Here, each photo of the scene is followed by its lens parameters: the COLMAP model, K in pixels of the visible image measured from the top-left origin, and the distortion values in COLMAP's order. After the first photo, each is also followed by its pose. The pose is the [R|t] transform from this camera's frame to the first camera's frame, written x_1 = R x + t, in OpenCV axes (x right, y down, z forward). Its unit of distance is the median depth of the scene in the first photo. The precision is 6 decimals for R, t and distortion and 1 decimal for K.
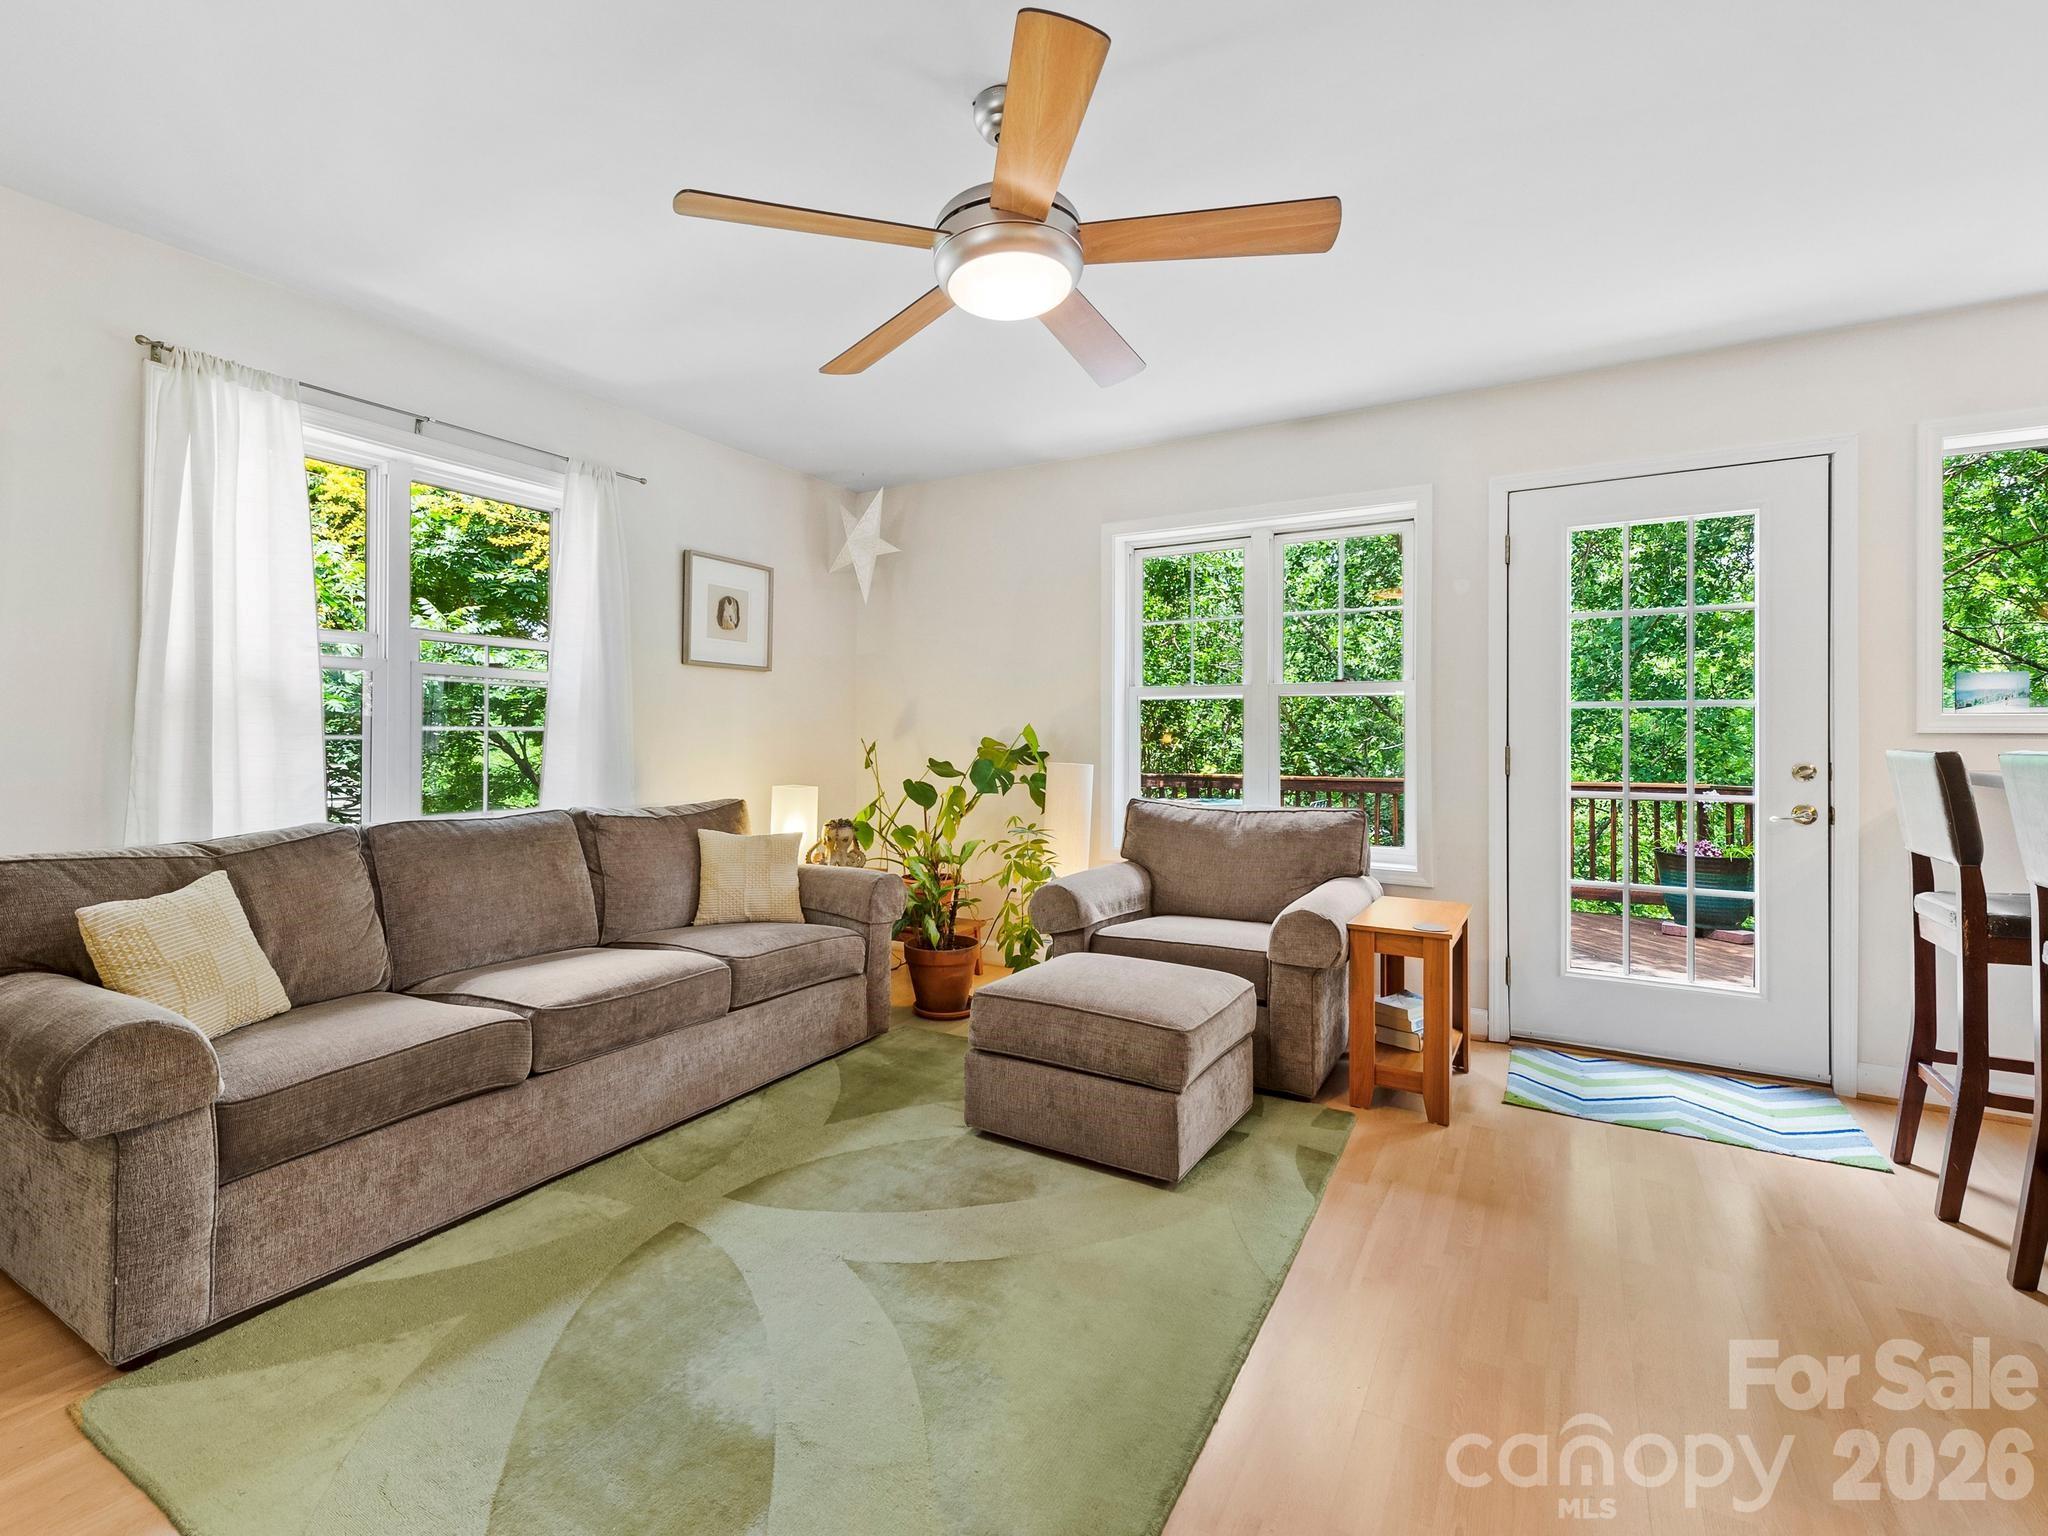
lens RADIAL K [[930.3, 0, 1013.9], [0, 930.3, 730.4], [0, 0, 1]] dist [0.020403, -0.008437]
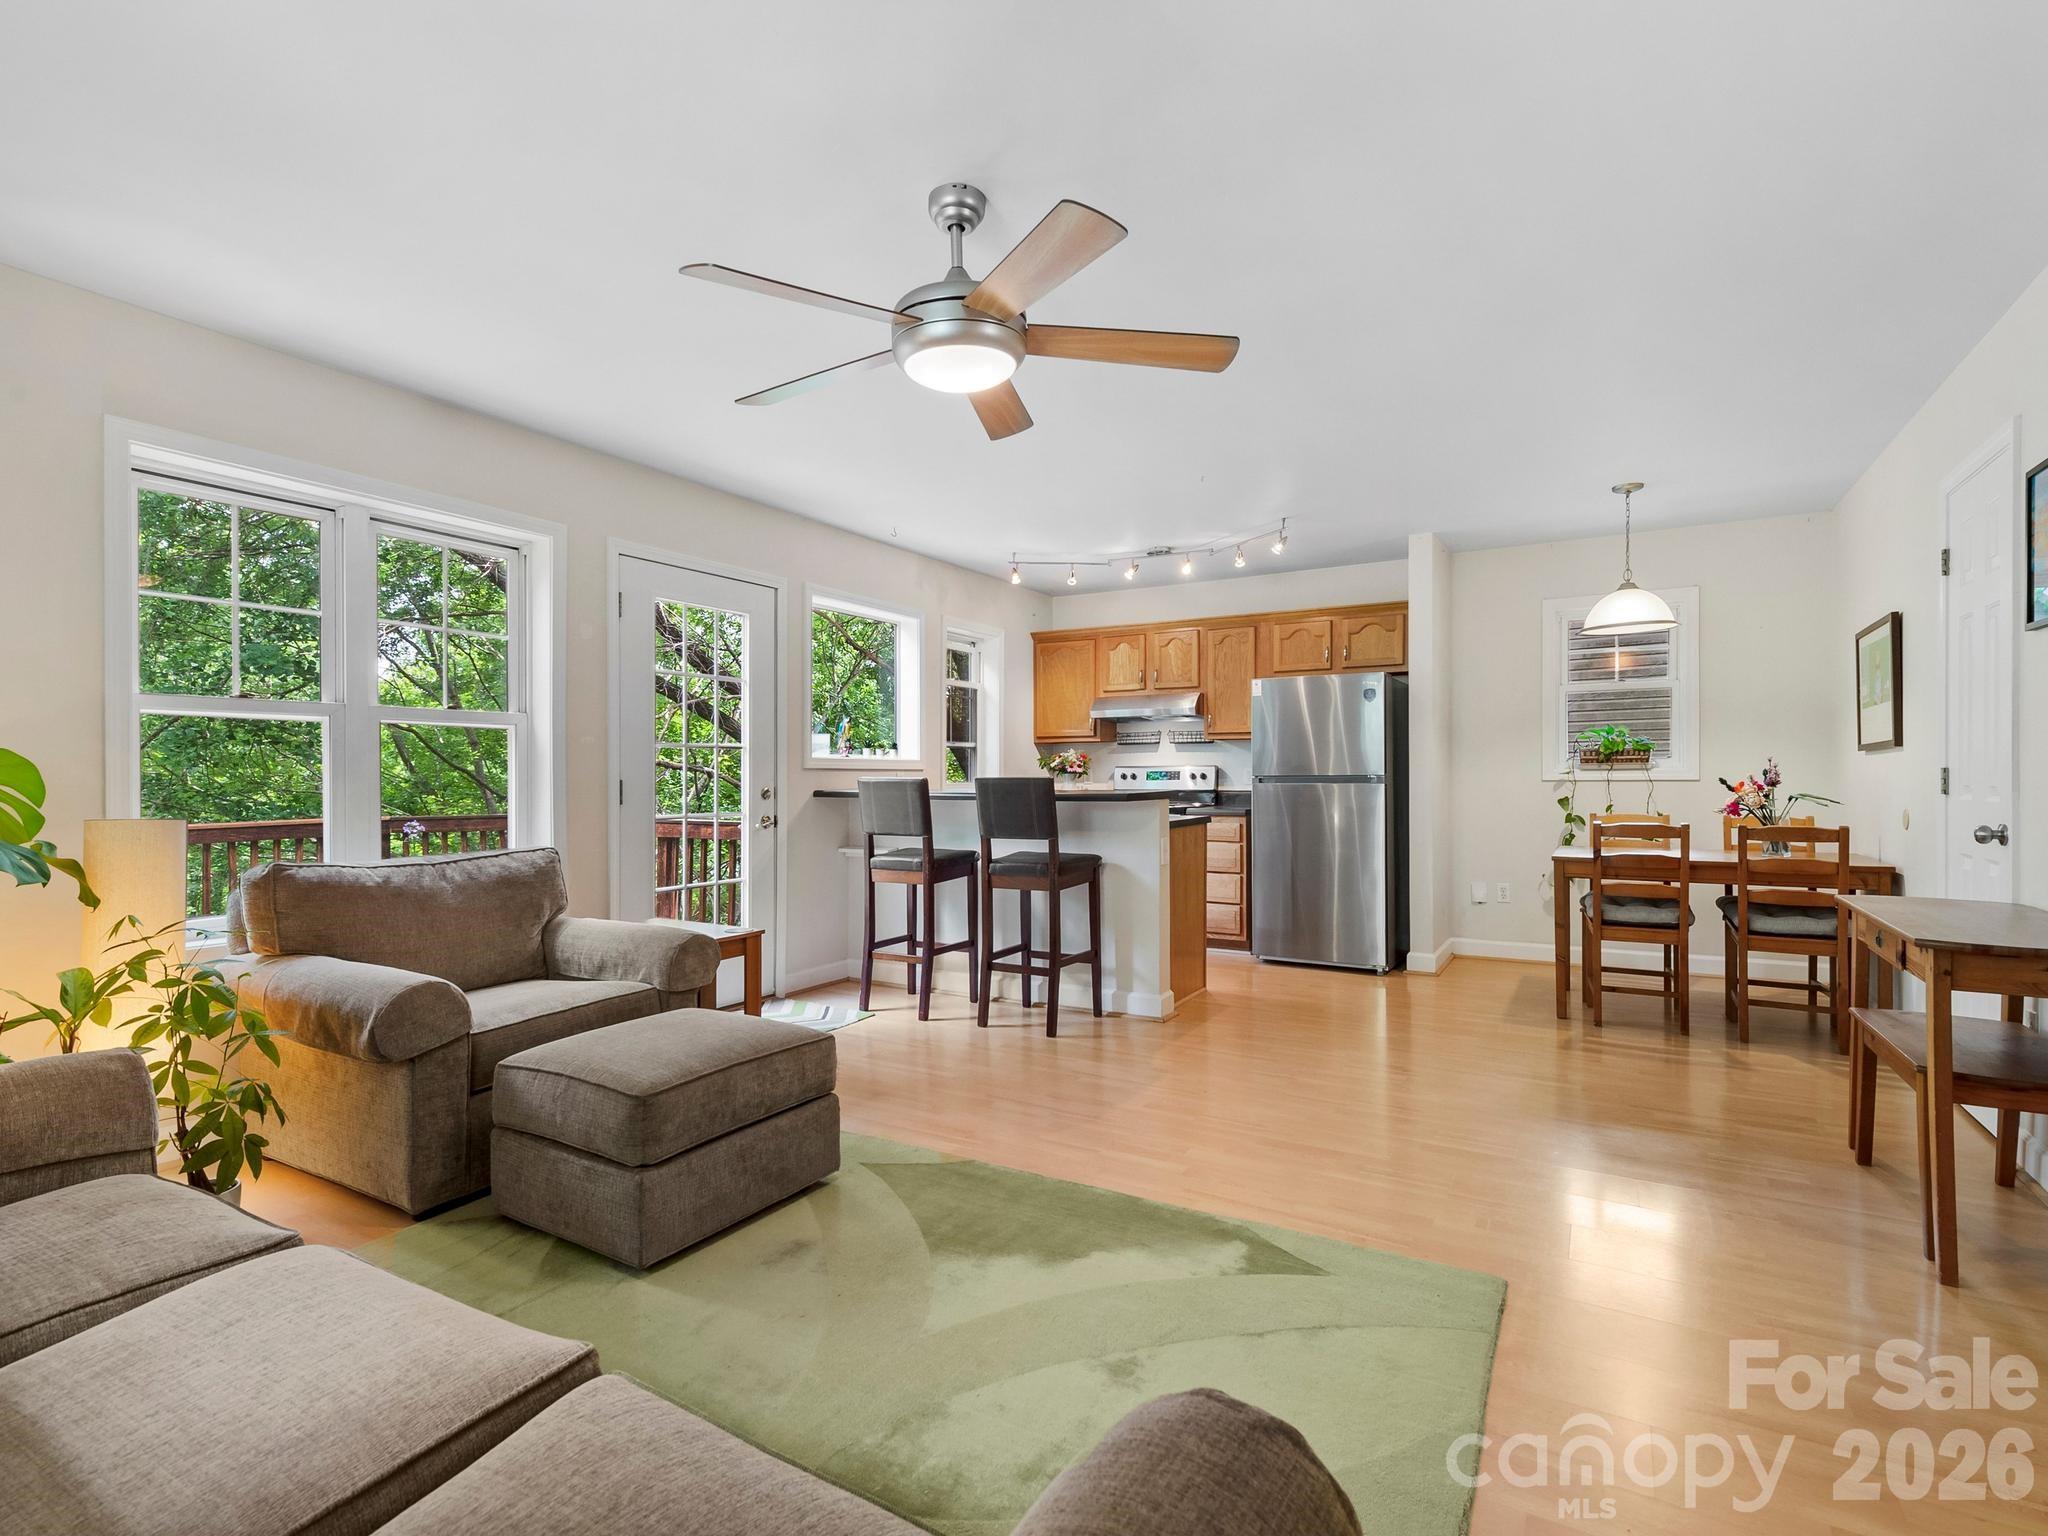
lens RADIAL K [[987.6, 0, 1008.7], [0, 987.6, 783.6], [0, 0, 1]] dist [0.010969, -0.000628]
pose [[0.014020, -0.015473, 0.999782, -0.840078], [-0.003757, 0.999872, 0.015527, 0.001802], [-0.999895, -0.003974, 0.013960, 0.654131]]
